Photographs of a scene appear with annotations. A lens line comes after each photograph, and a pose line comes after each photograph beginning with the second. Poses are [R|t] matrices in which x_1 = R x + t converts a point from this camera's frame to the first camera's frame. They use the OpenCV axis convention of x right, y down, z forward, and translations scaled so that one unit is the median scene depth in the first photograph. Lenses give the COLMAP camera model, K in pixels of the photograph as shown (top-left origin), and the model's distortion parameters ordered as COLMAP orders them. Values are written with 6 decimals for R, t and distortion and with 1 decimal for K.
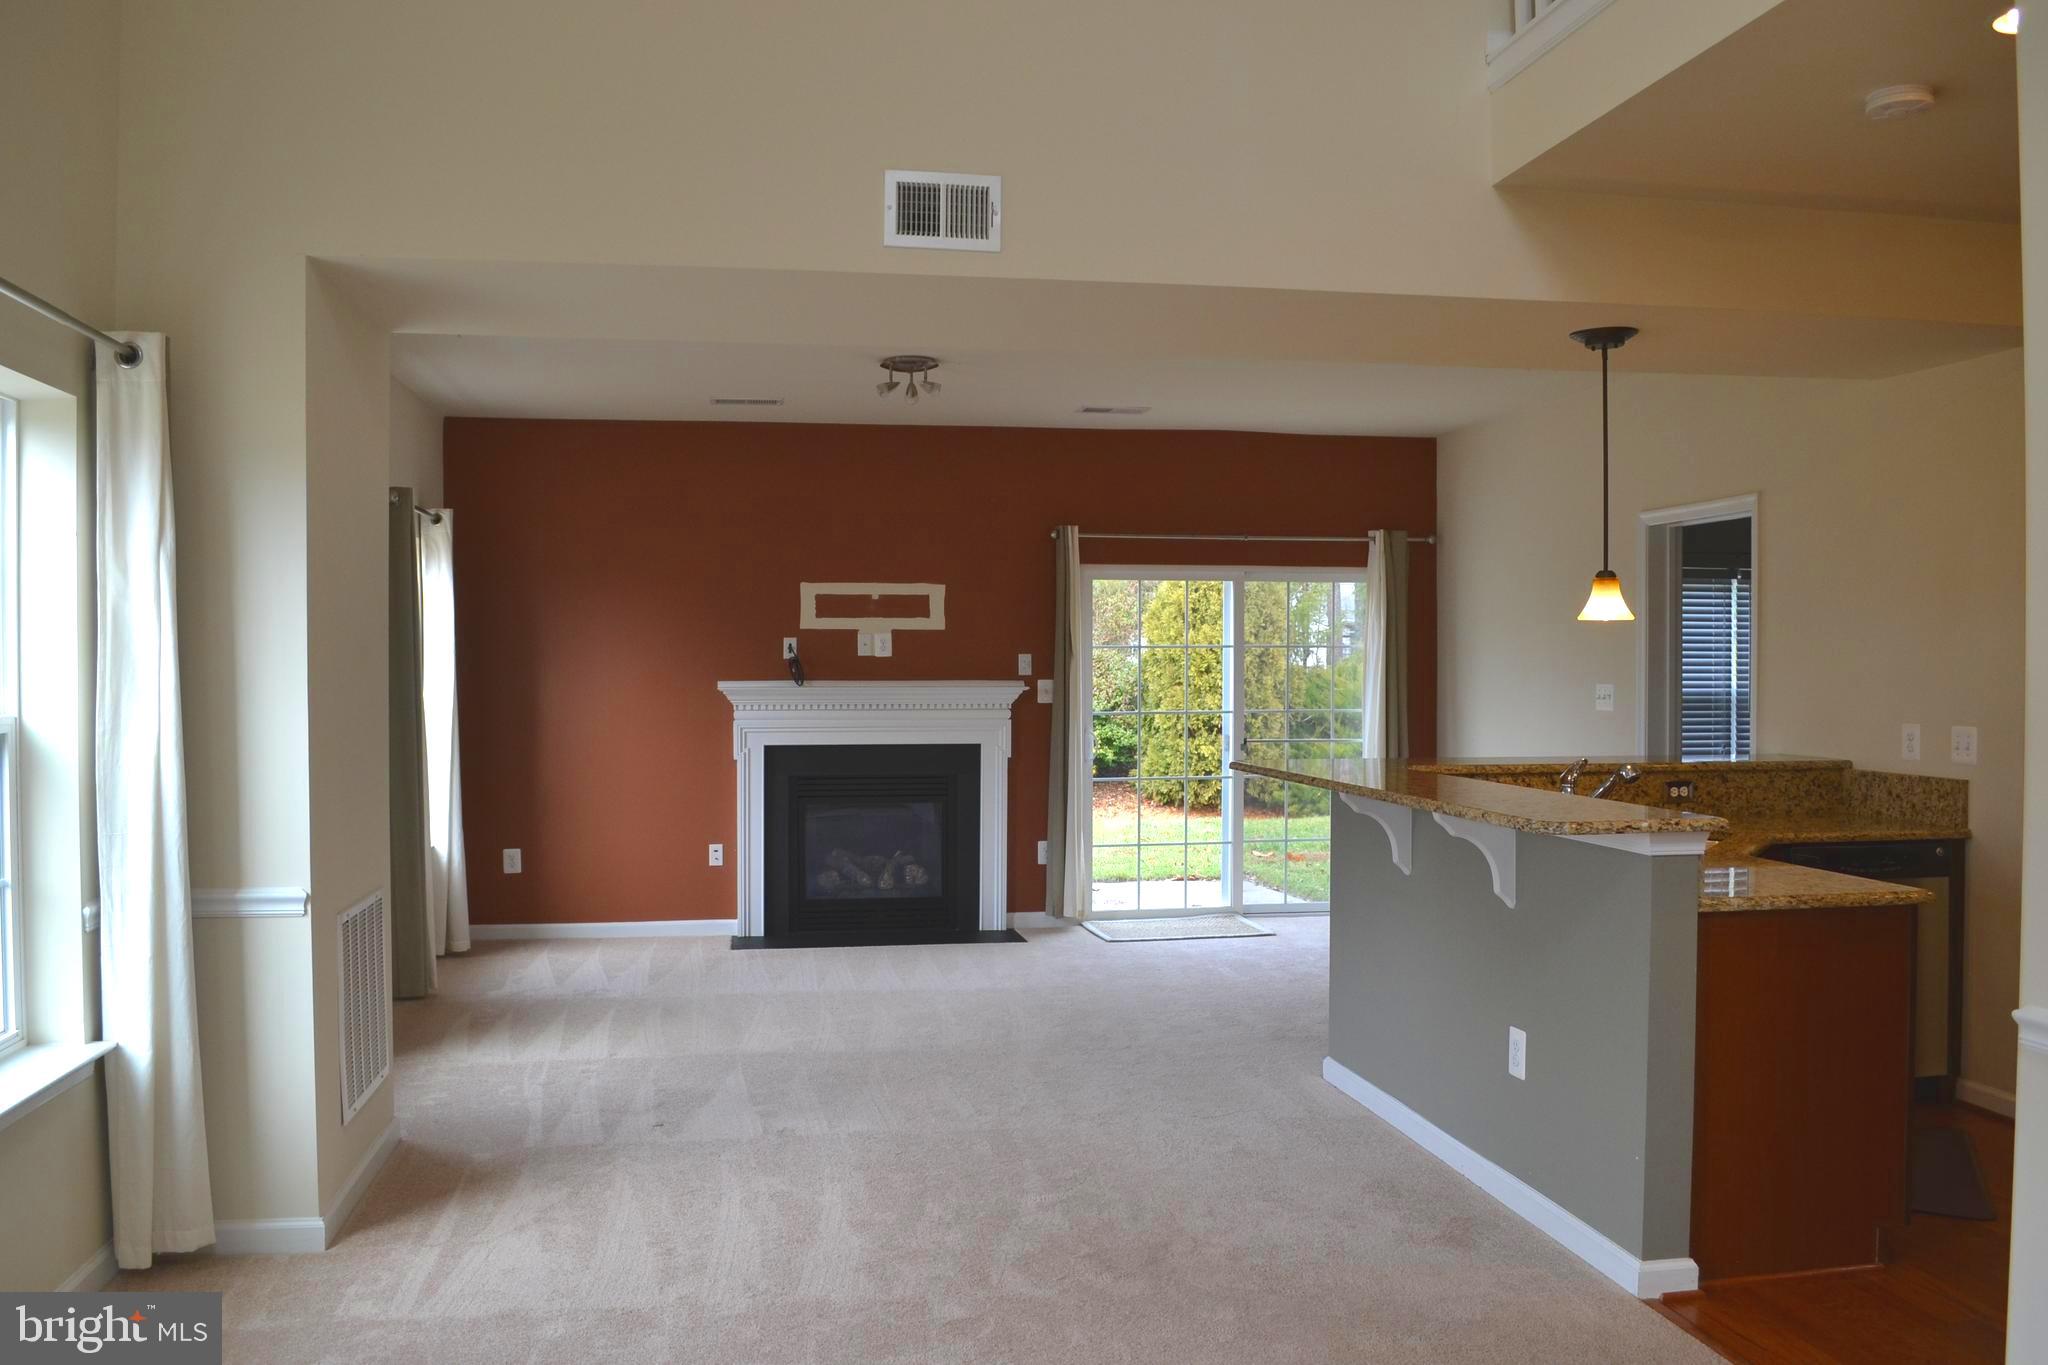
lens RADIAL K [[1622.8, 0, 997.3], [0, 1622.8, 684.4], [0, 0, 1]] dist [-0.082115, 0.005082]
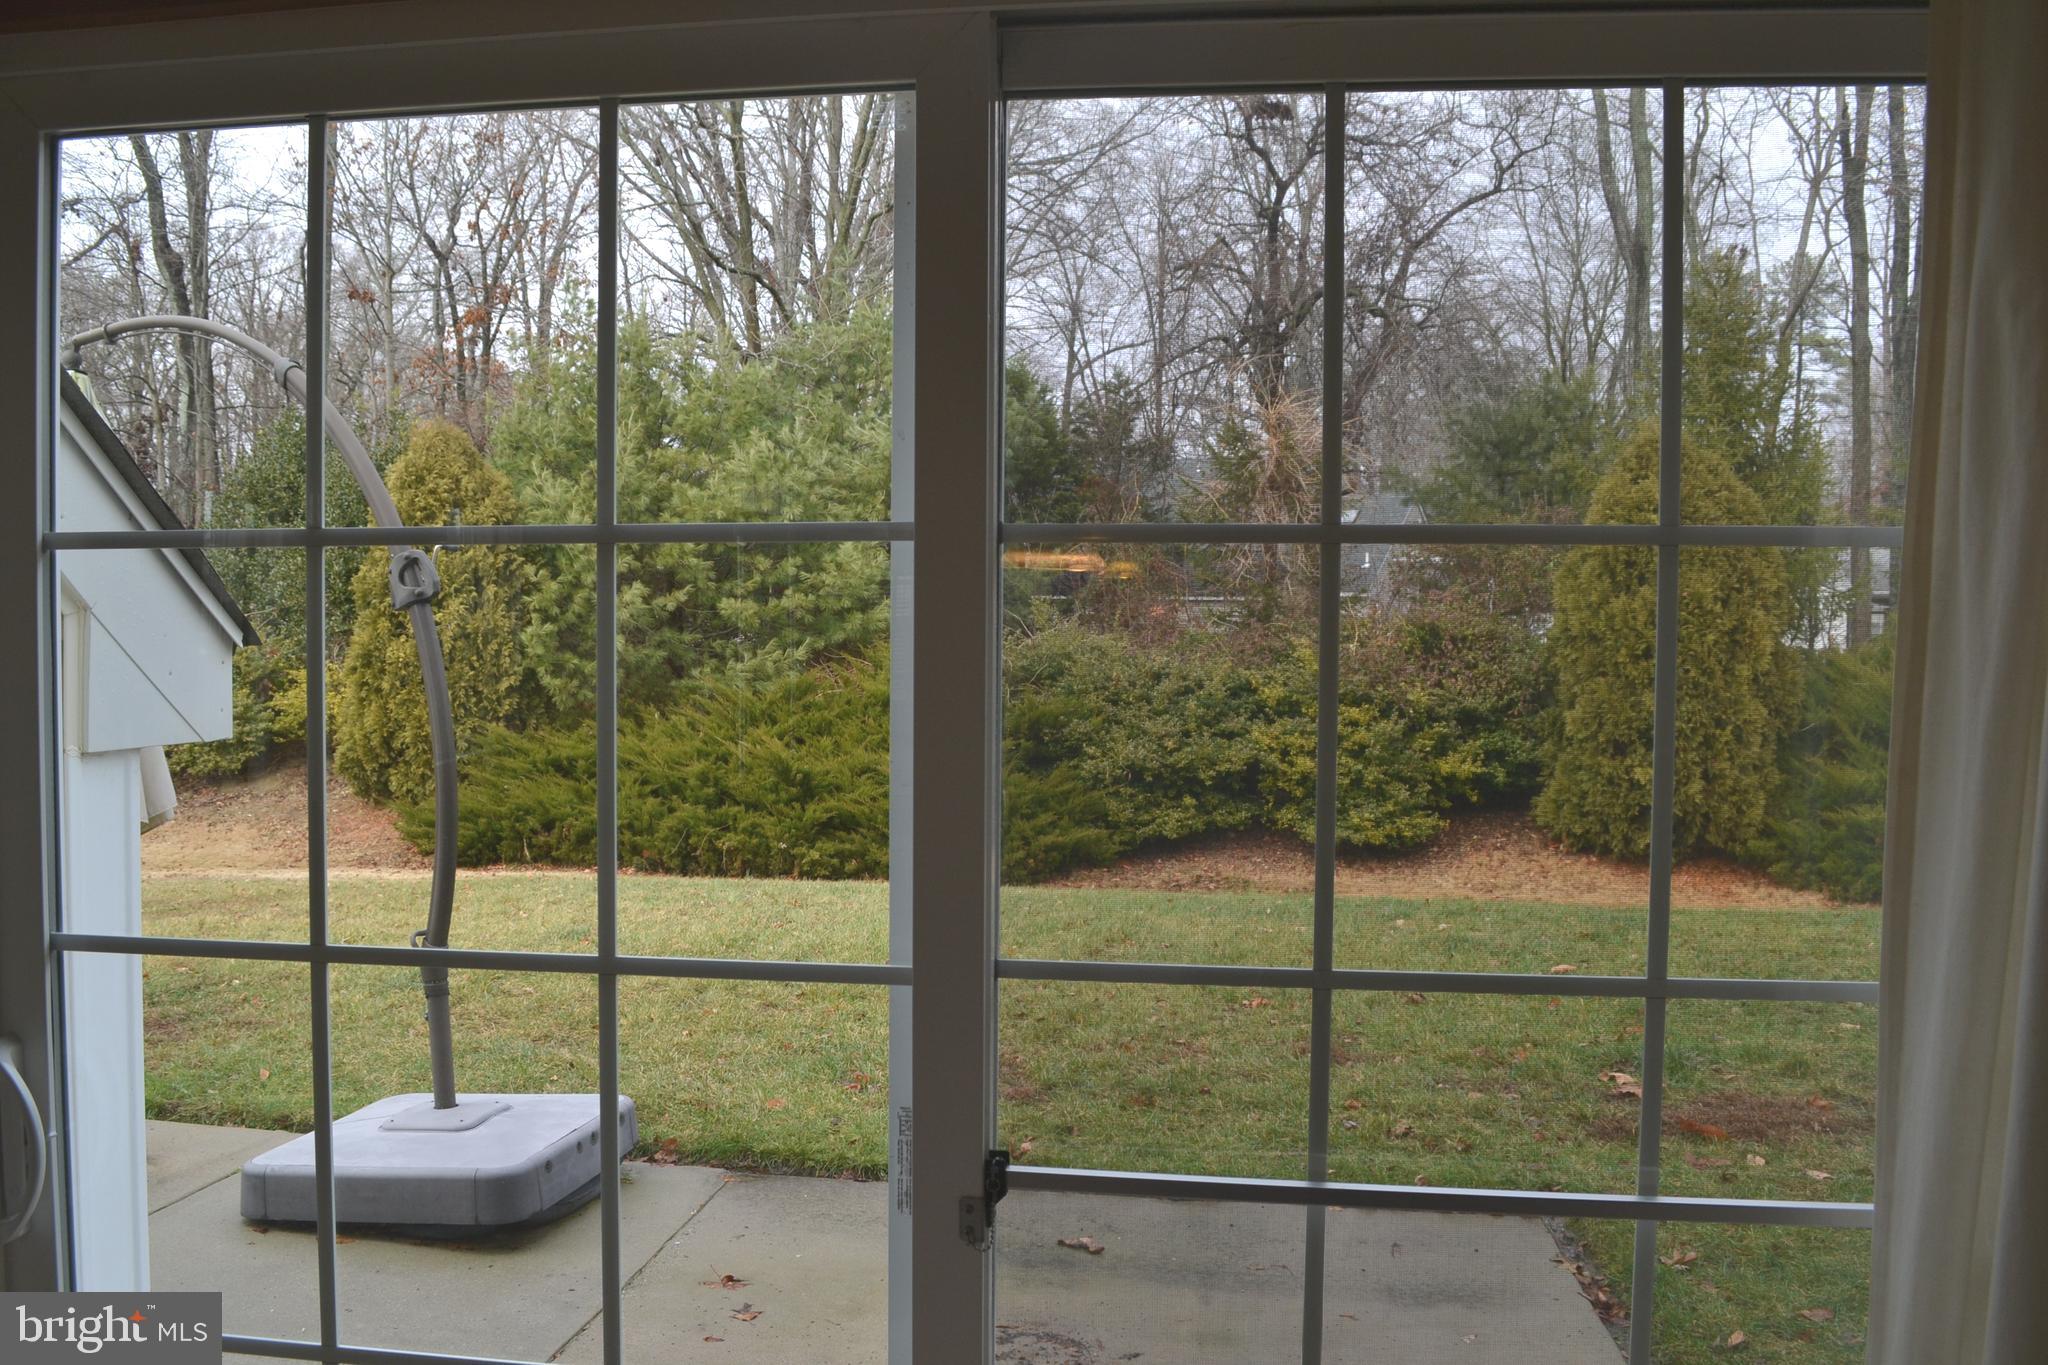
lens RADIAL K [[1622.8, 0, 997.3], [0, 1622.8, 684.4], [0, 0, 1]] dist [-0.082115, 0.005082]
pose [[0.956525, 0.014520, -0.291289, 0.065057], [-0.009679, 0.999790, 0.018053, -0.005437], [0.291491, -0.014449, 0.956465, 0.288441]]
